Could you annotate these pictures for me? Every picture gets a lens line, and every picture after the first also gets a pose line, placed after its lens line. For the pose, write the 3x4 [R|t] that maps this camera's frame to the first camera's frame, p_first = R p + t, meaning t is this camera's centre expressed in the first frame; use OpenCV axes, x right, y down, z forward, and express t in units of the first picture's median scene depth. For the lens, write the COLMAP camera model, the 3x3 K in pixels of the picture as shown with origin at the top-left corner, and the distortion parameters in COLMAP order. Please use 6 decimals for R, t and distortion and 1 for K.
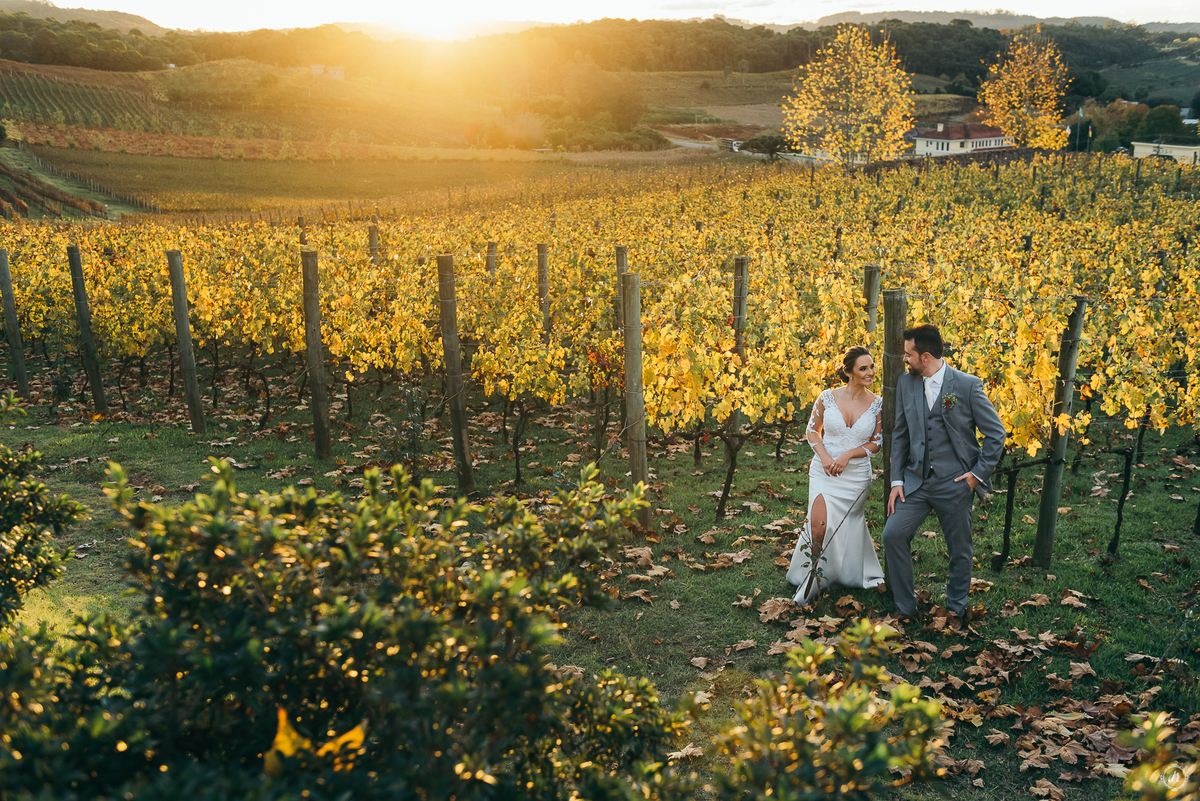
lens RADIAL K [[1218.7, 0, 592.6], [0, 1218.7, 378.7], [0, 0, 1]] dist [-0.013529, 0.000000]
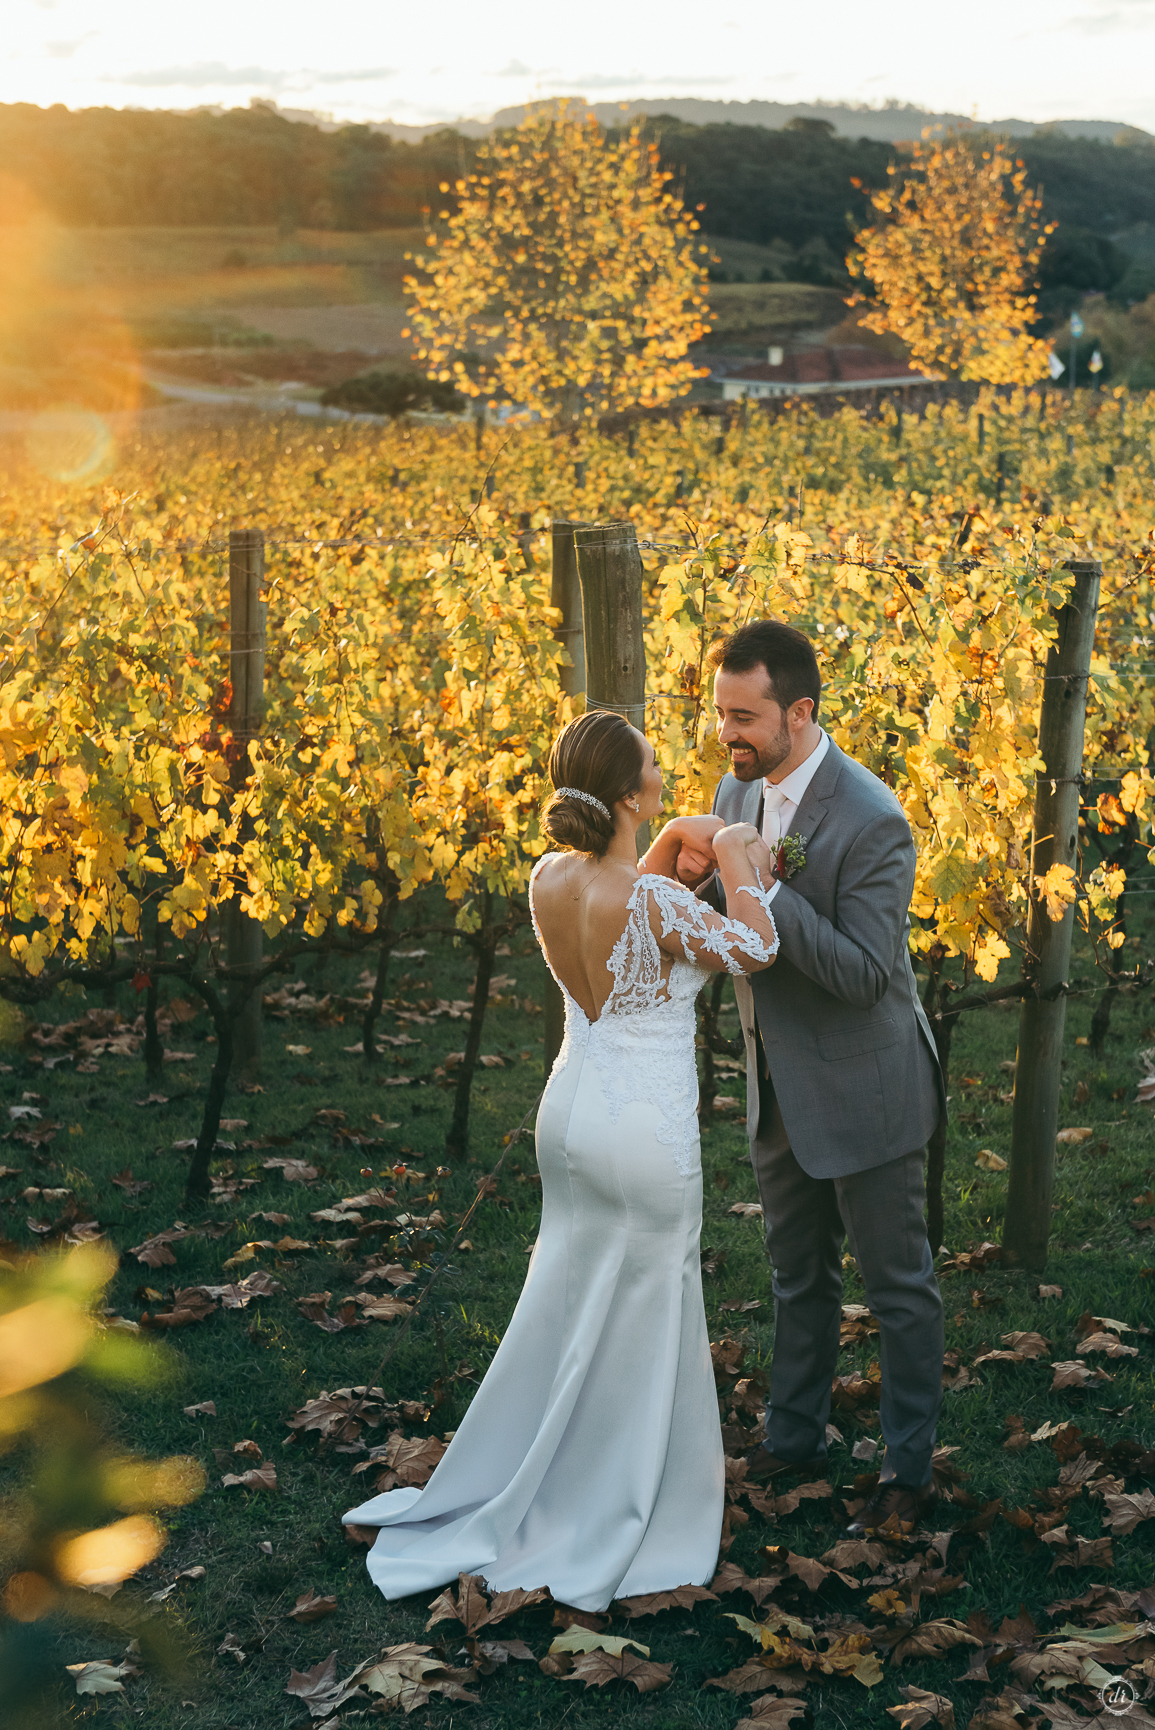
lens RADIAL K [[2888.2, 0, 578.3], [0, 2888.2, 864.8], [0, 0, 1]] dist [-0.032104, 0.000000]
pose [[0.978867, -0.040252, 0.200499, 0.046275], [0.045984, 0.998653, -0.024015, 0.038829], [-0.199262, 0.032728, 0.979399, 0.113094]]
